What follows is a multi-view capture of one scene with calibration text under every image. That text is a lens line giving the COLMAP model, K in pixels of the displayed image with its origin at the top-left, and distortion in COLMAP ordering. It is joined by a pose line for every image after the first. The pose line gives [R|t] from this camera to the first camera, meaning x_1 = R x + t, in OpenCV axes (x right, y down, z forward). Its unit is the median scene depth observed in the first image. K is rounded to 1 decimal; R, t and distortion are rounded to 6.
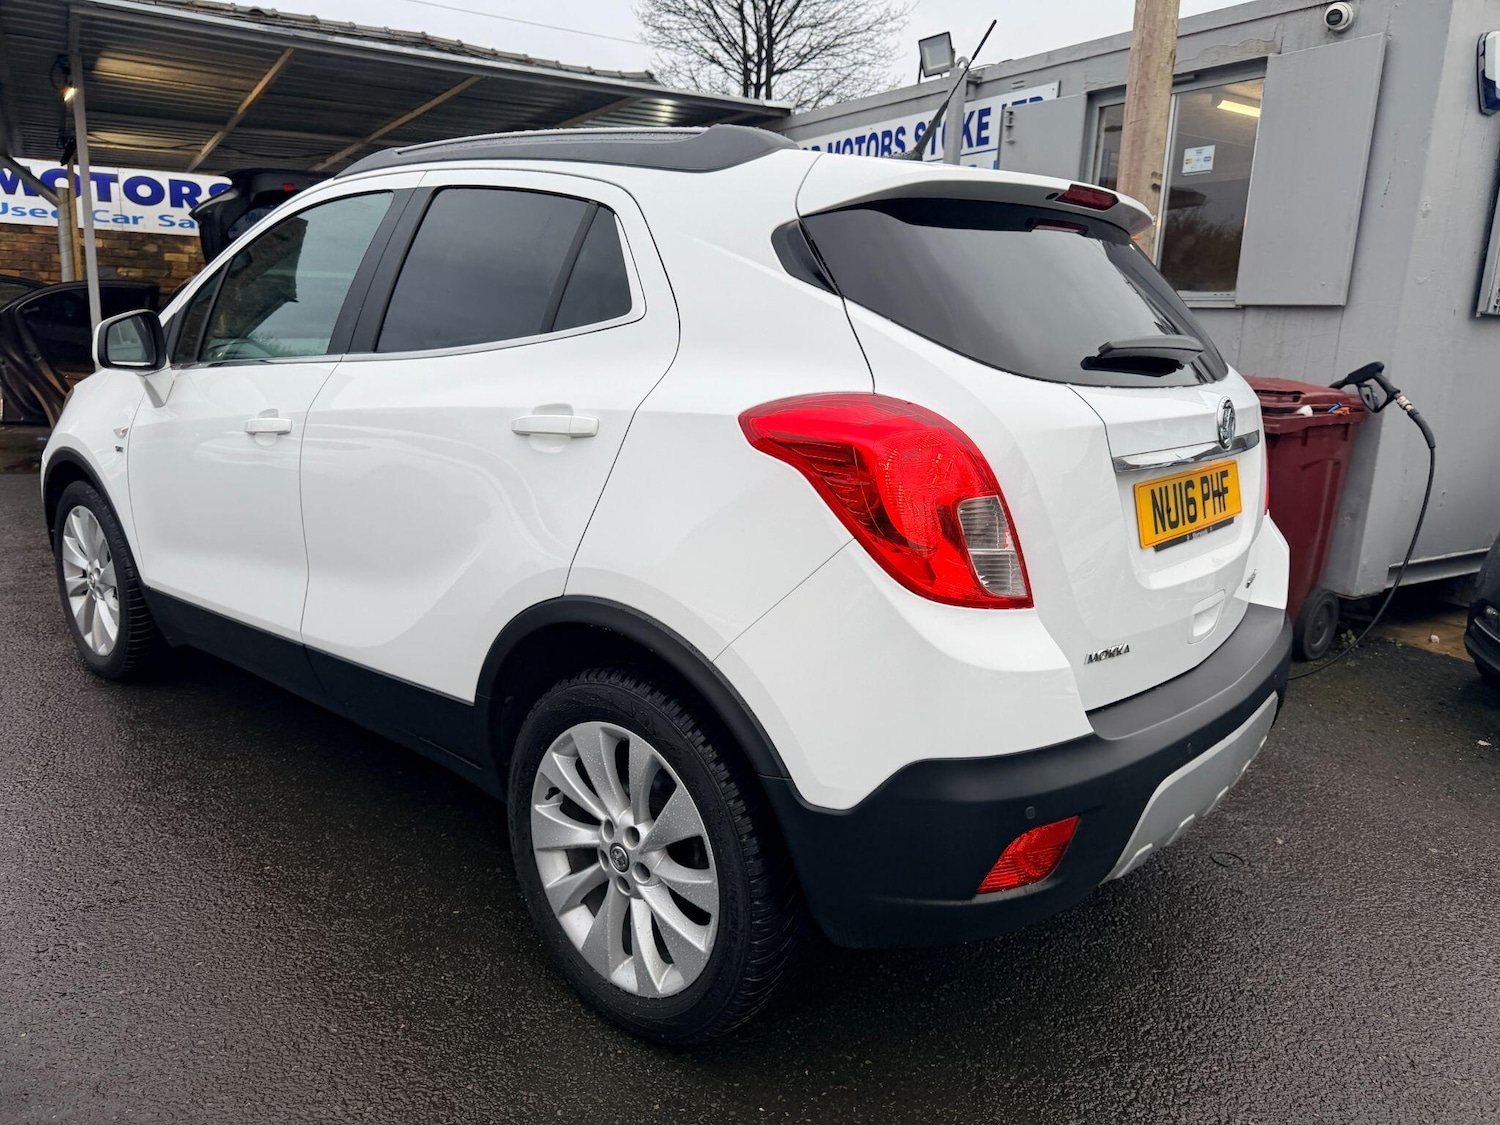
lens RADIAL K [[1064.1, 0, 757.9], [0, 1064.1, 548.1], [0, 0, 1]] dist [0.015031, -0.015853]
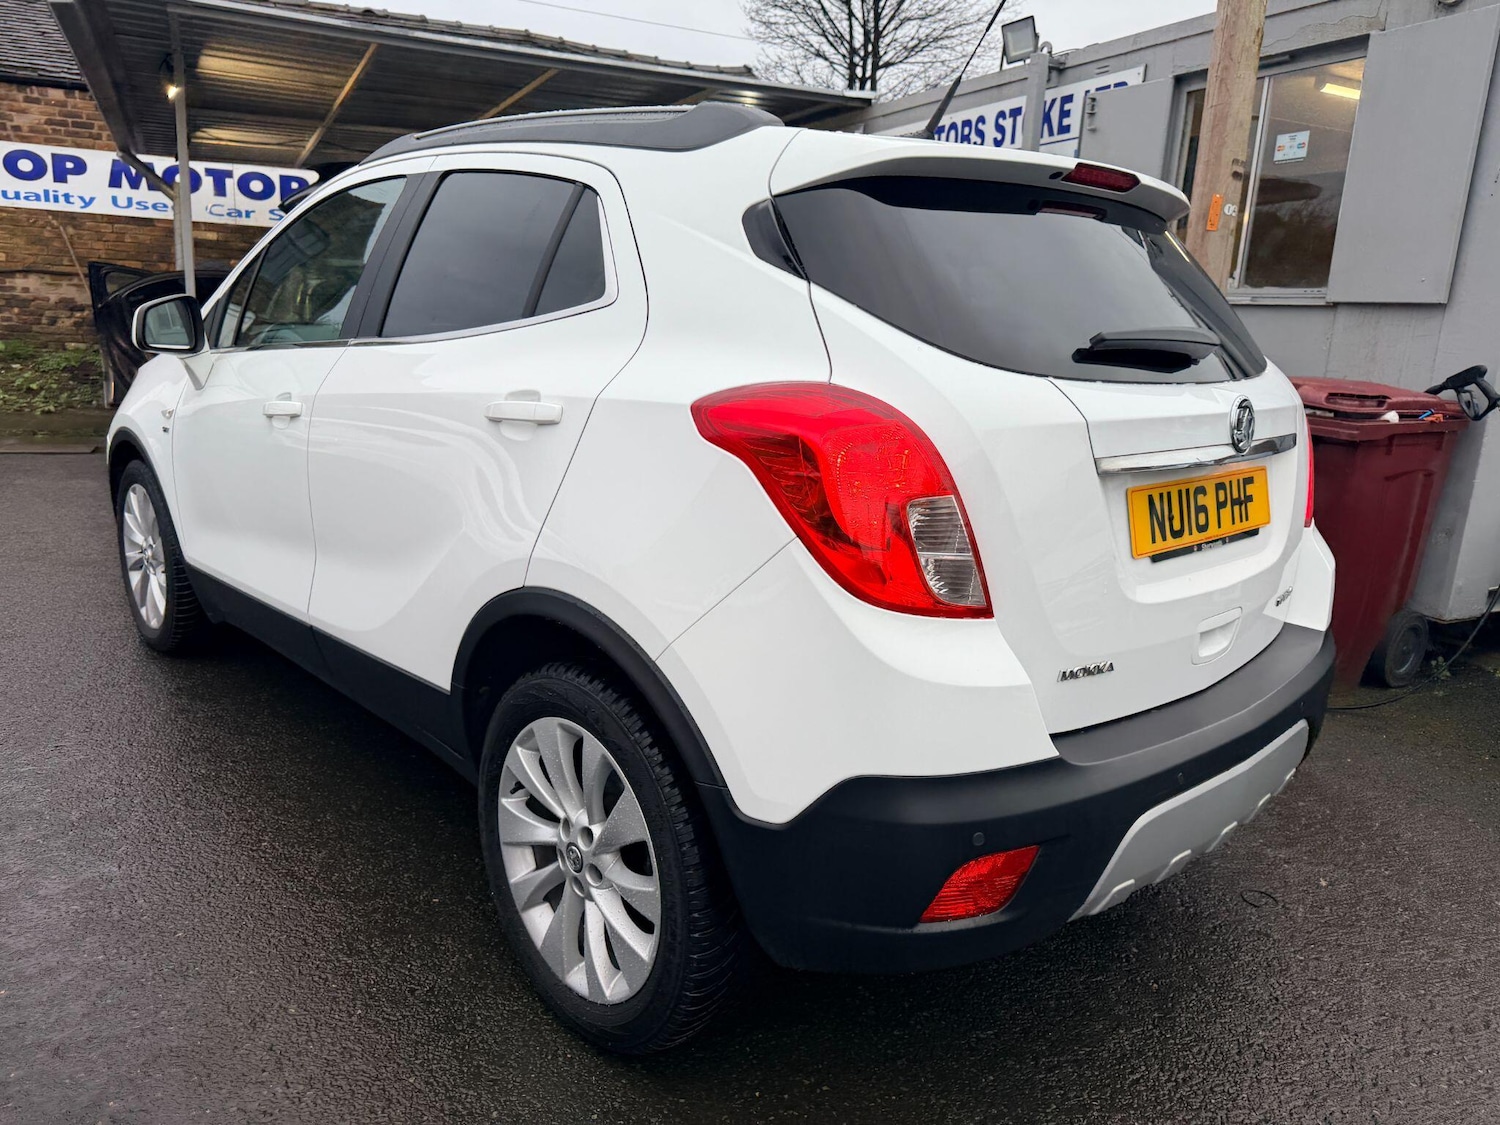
lens RADIAL K [[1064.1, 0, 746.5], [0, 1064.1, 553.3], [0, 0, 1]] dist [0.015031, -0.015853]
pose [[0.994018, 0.033909, -0.103817, 0.102884], [-0.033222, 0.999413, 0.008333, -0.000556], [0.104039, -0.004834, 0.994561, 0.043175]]
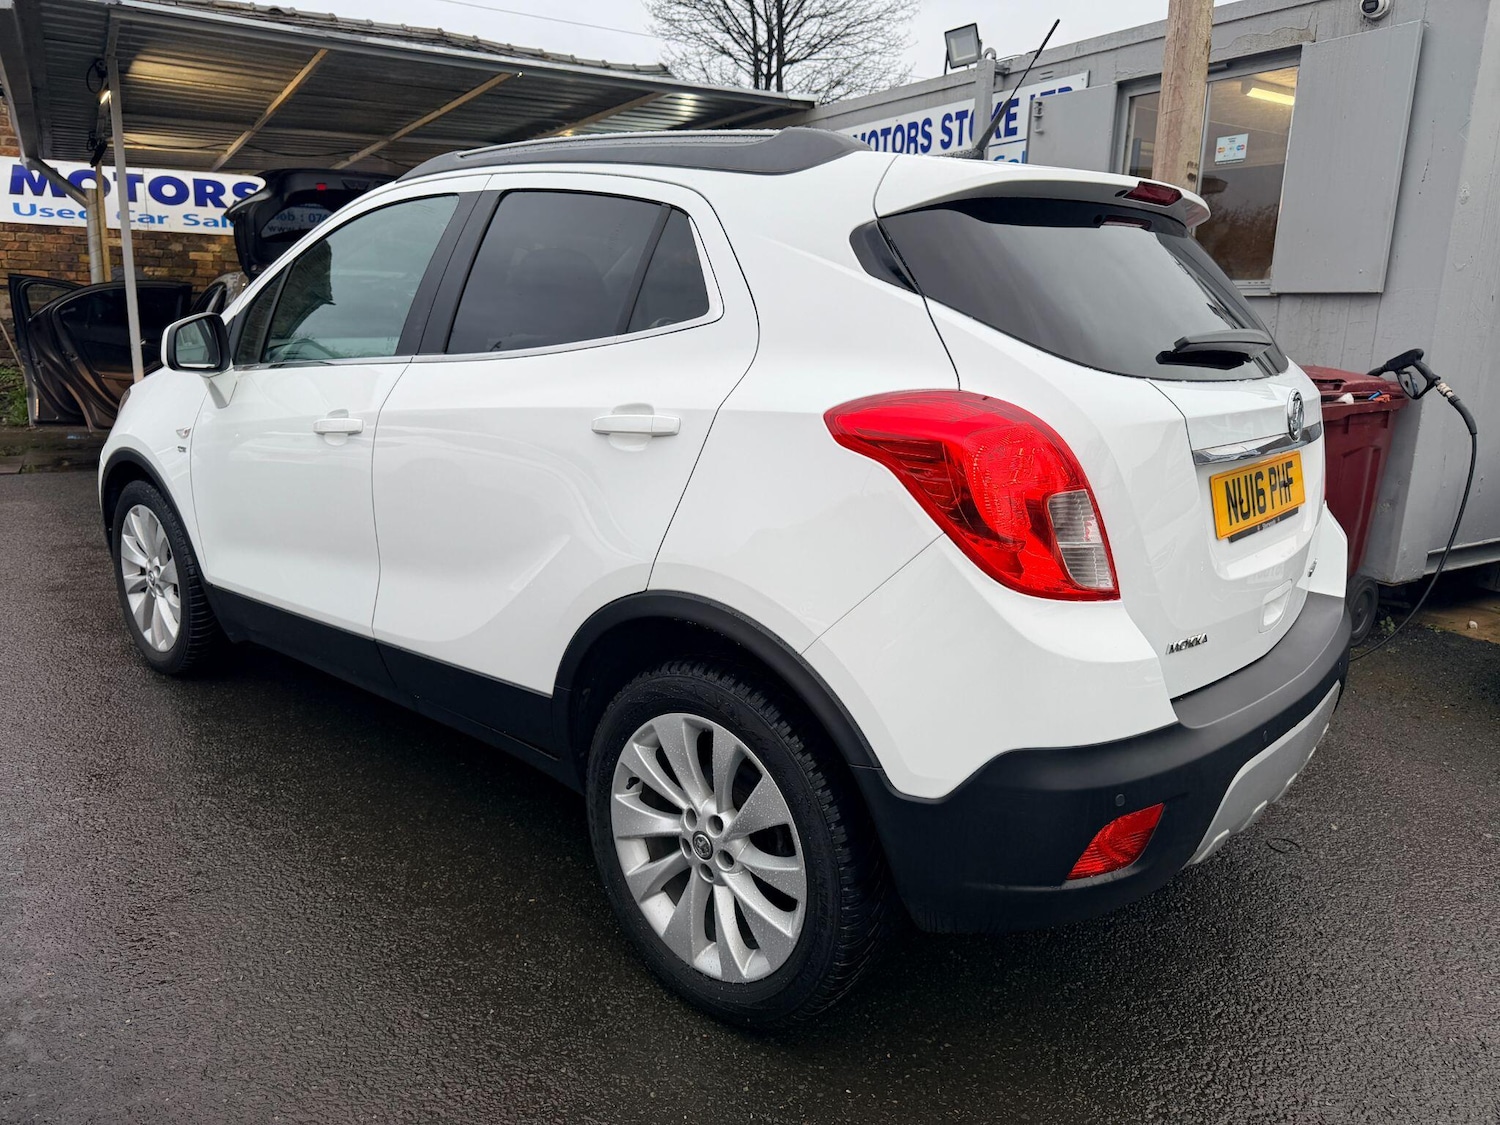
lens RADIAL K [[1064.1, 0, 753.0], [0, 1064.1, 541.1], [0, 0, 1]] dist [0.015031, -0.015853]
pose [[0.999882, -0.008803, -0.012555, -0.057848], [0.008839, 0.999957, 0.002836, -0.004236], [0.012530, -0.002947, 0.999917, -0.018599]]
